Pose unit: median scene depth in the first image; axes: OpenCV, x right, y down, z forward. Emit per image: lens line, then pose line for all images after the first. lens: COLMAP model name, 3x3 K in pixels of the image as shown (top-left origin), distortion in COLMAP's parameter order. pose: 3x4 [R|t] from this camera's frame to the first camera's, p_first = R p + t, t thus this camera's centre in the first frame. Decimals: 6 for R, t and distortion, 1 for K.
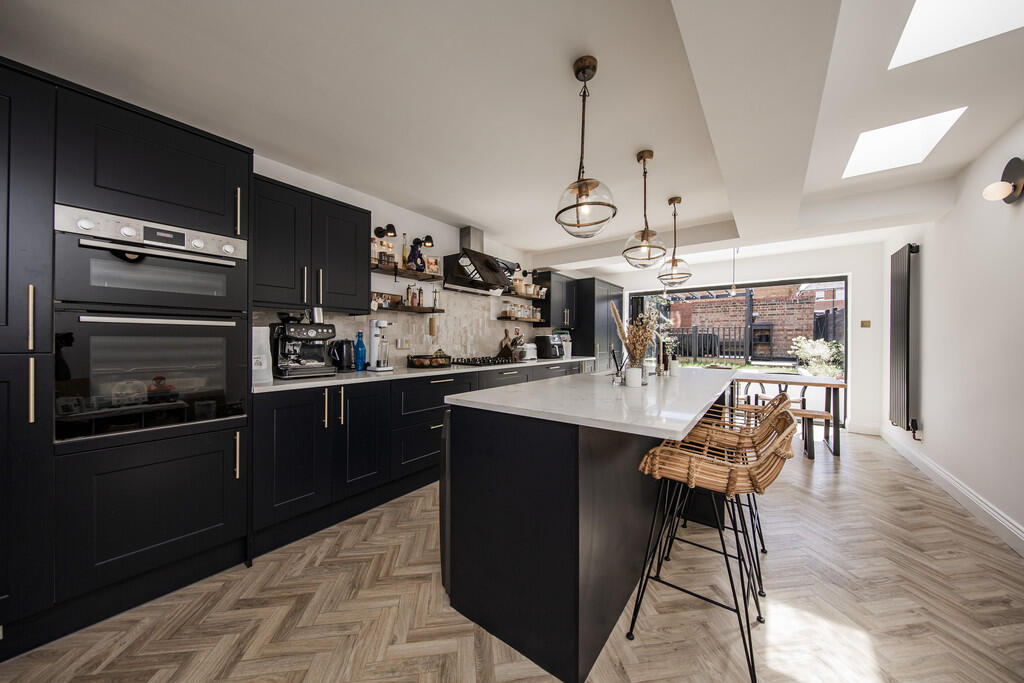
lens RADIAL K [[340.9, 0, 509.9], [0, 340.9, 345.6], [0, 0, 1]] dist [0.003285, 0.000123]
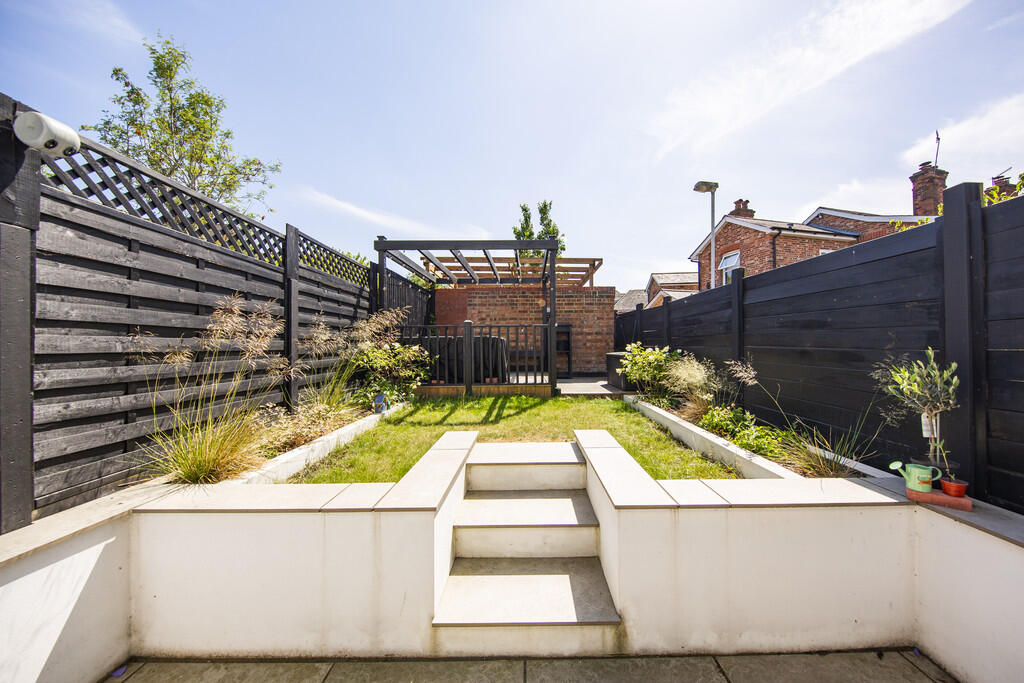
lens RADIAL K [[340.9, 0, 517.2], [0, 340.9, 342.1], [0, 0, 1]] dist [0.003285, 0.000123]
pose [[0.821466, -0.002212, 0.570254, 0.725171], [0.018427, 0.999573, -0.022667, -0.035461], [-0.569960, 0.029128, 0.821156, 1.257458]]
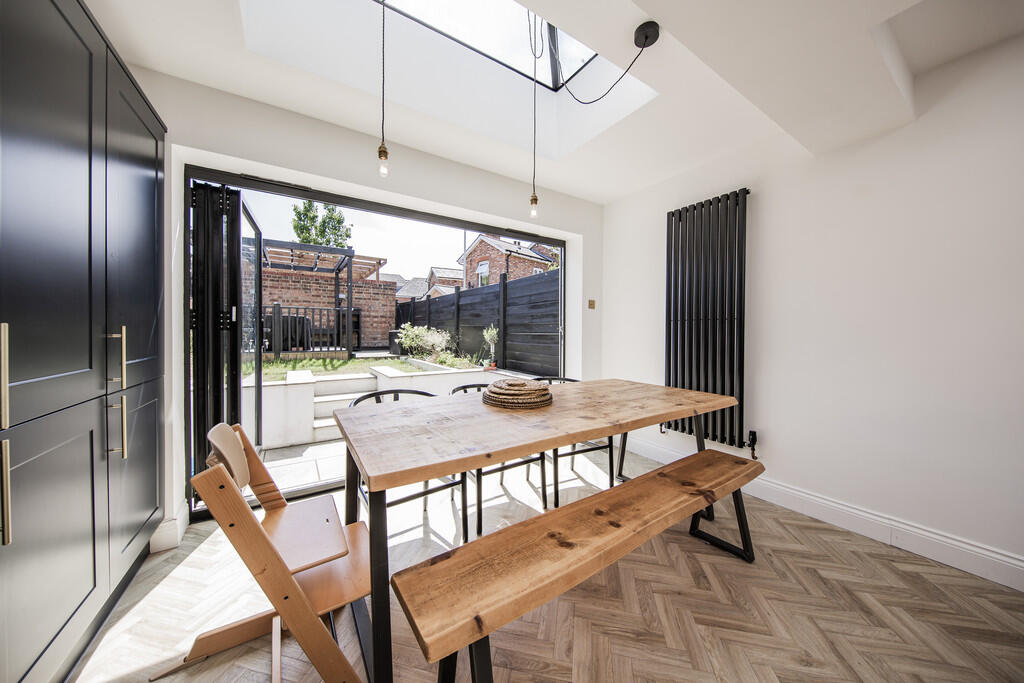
lens RADIAL K [[341.7, 0, 517.2], [0, 341.7, 334.1], [0, 0, 1]] dist [0.000189, -0.000005]
pose [[0.346194, -0.008660, 0.938123, 0.216709], [0.009261, 0.999940, 0.005813, 0.000170], [-0.938117, 0.006676, 0.346253, 0.810215]]
